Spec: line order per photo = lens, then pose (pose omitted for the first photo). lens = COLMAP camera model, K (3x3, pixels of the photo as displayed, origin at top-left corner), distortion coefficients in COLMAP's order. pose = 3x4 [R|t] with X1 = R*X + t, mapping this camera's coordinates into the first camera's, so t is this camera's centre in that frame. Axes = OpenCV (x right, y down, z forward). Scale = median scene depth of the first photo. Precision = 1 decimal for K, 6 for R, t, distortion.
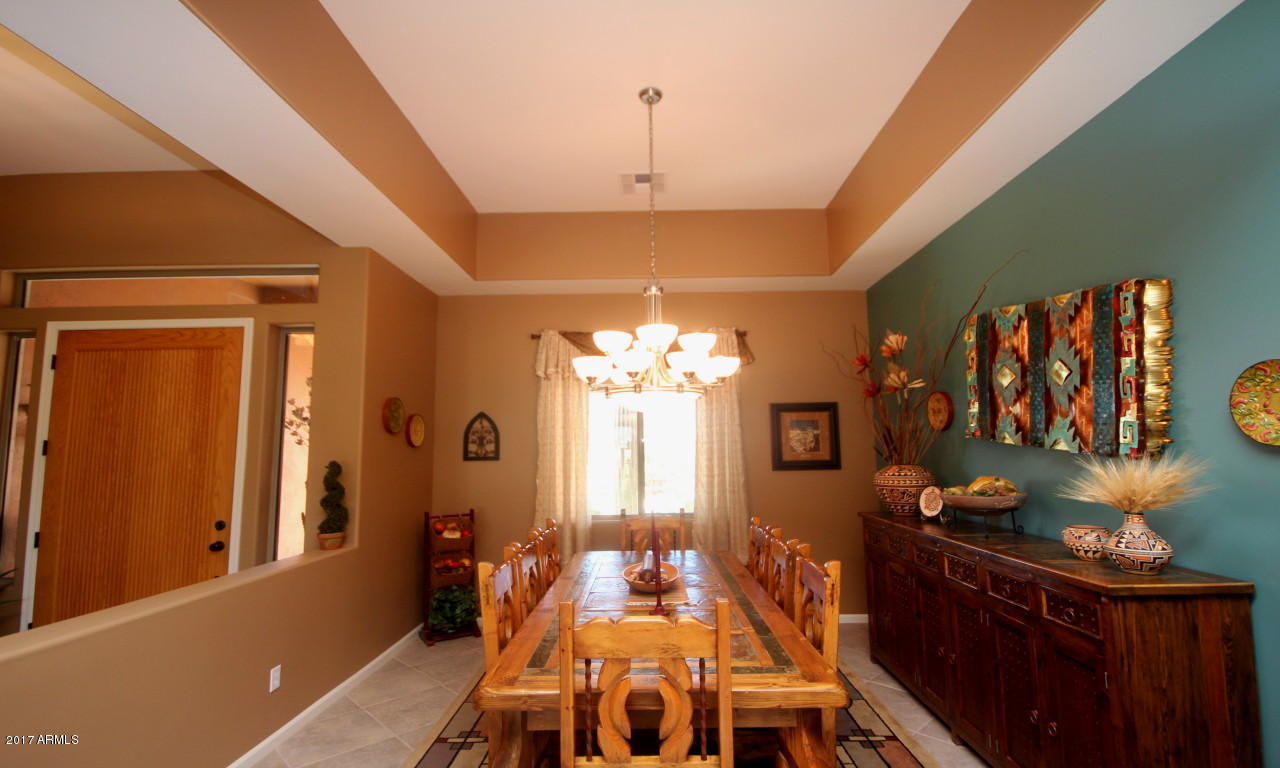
lens RADIAL K [[593.0, 0, 647.3], [0, 593.0, 386.6], [0, 0, 1]] dist [0.010830, -0.010955]
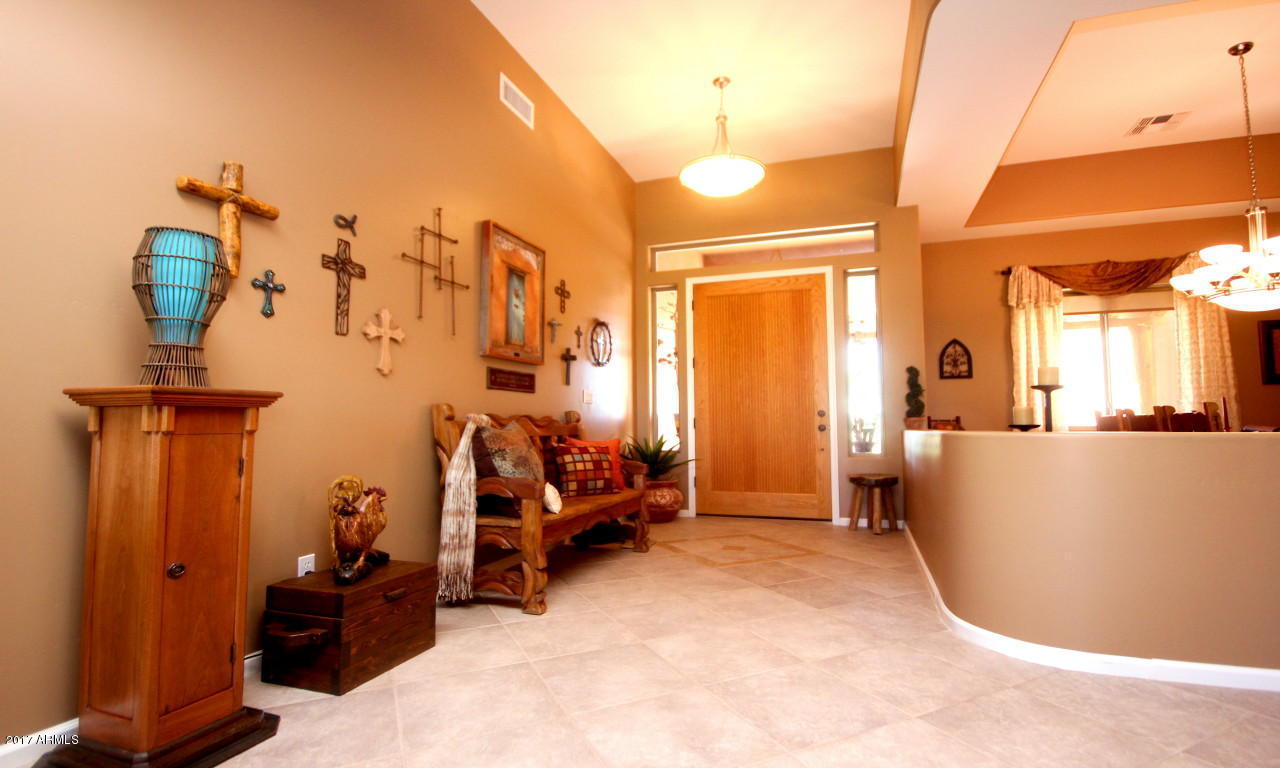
lens RADIAL K [[611.9, 0, 641.8], [0, 611.9, 395.5], [0, 0, 1]] dist [-0.000034, 0.001118]
pose [[0.949308, -0.006887, -0.314273, -0.510679], [0.026099, 0.998035, 0.056964, 0.072998], [0.313263, -0.062279, 0.947622, -0.396910]]
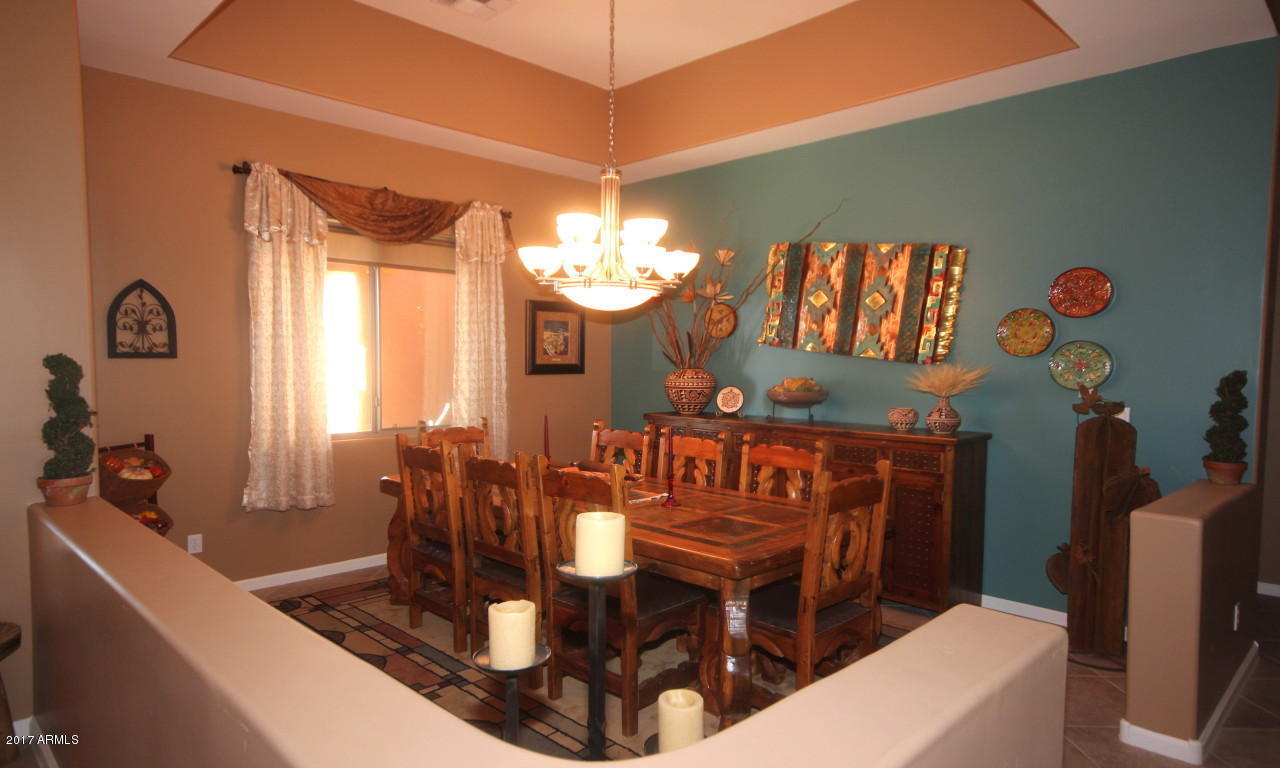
lens RADIAL K [[754.0, 0, 643.8], [0, 754.0, 399.2], [0, 0, 1]] dist [0.012362, 0.000344]
pose [[0.696332, -0.021666, 0.717393, -0.498949], [-0.096139, 0.987721, 0.123147, 0.019854], [-0.711252, -0.154721, 0.685698, 0.082534]]
